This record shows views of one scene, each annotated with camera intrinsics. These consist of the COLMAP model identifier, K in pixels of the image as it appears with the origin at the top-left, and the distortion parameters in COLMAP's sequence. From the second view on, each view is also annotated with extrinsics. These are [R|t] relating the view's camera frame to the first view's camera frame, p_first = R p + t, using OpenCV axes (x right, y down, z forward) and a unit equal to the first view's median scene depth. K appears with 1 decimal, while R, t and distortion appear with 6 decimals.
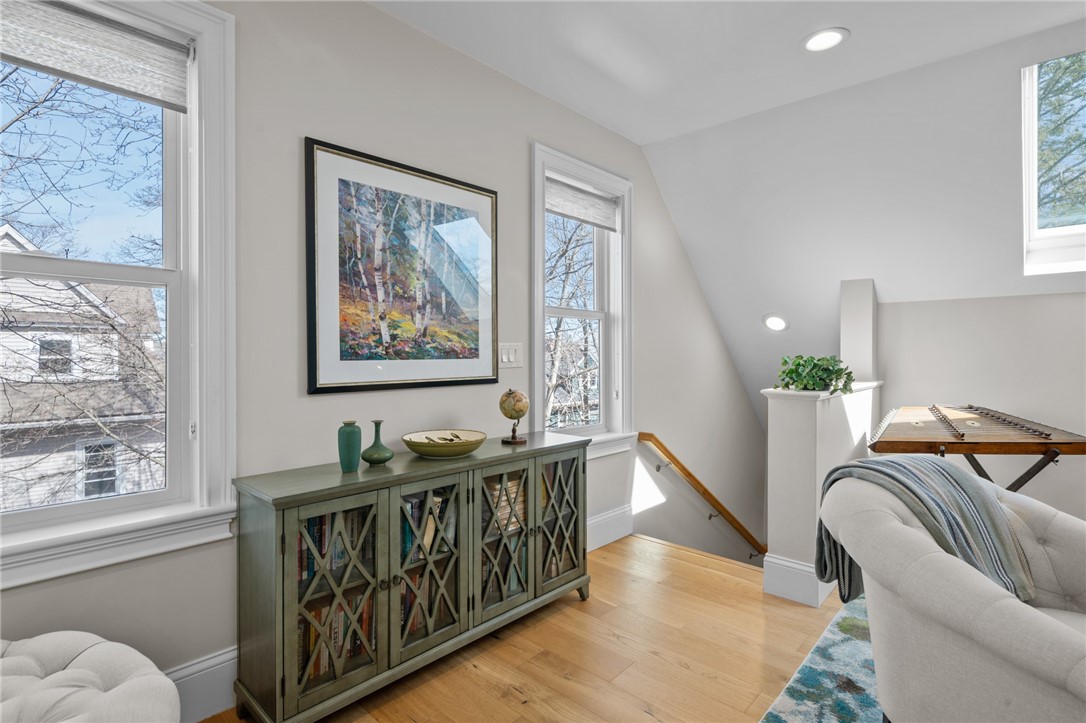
lens RADIAL K [[537.2, 0, 544.1], [0, 537.2, 352.5], [0, 0, 1]] dist [0.003236, 0.000450]
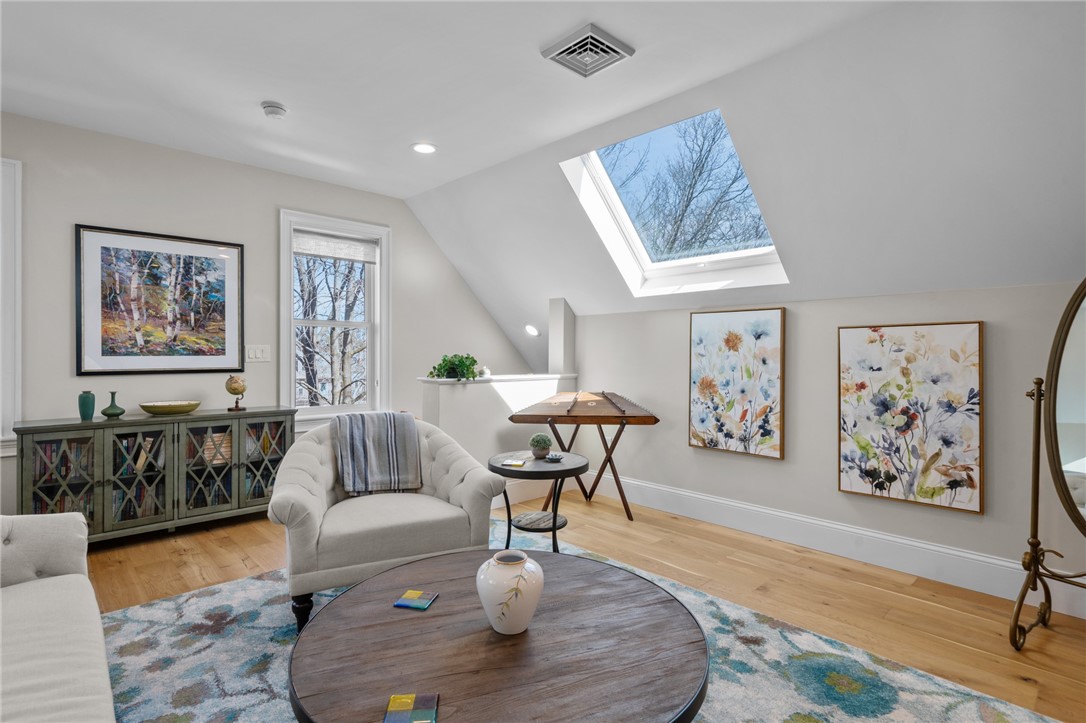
lens RADIAL K [[537.2, 0, 544.1], [0, 537.2, 352.5], [0, 0, 1]] dist [0.003236, 0.000450]
pose [[0.997842, 0.003022, -0.065598, 1.030488], [-0.003128, 0.999994, -0.001507, 0.002083], [0.065593, 0.001709, 0.997845, -0.537399]]
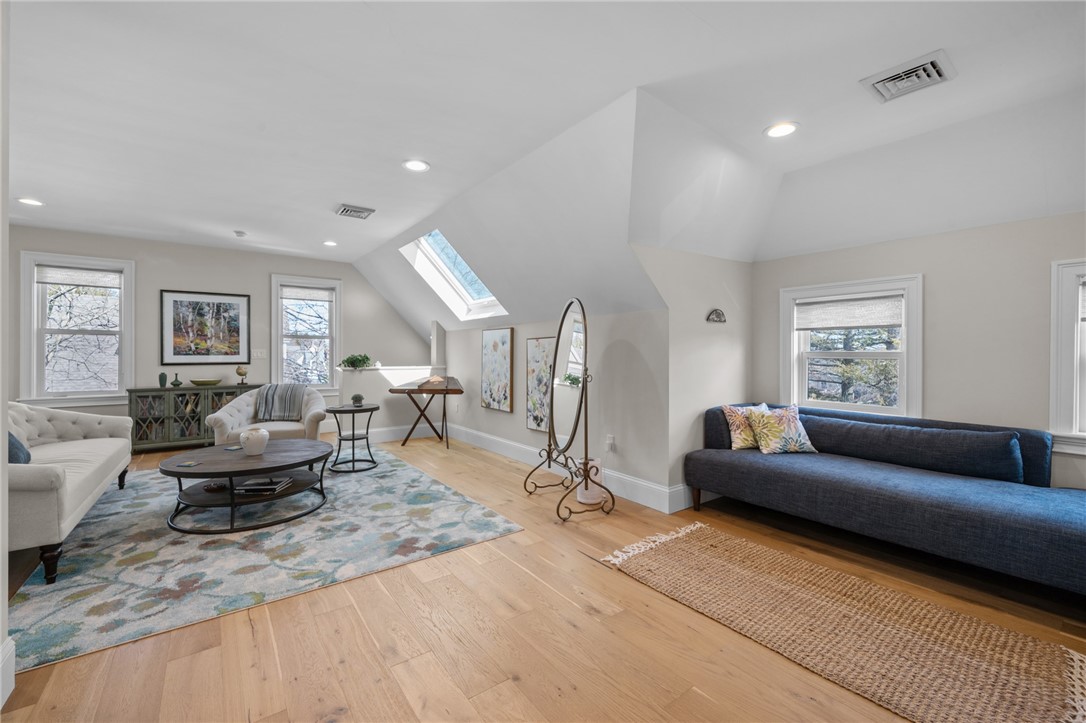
lens RADIAL K [[447.6, 0, 540.2], [0, 447.6, 352.2], [0, 0, 1]] dist [0.001071, 0.000177]
pose [[0.981341, -0.000281, -0.192277, 2.212857], [-0.000651, 0.999988, -0.004782, 0.006191], [0.192276, 0.004818, 0.981329, -1.184449]]
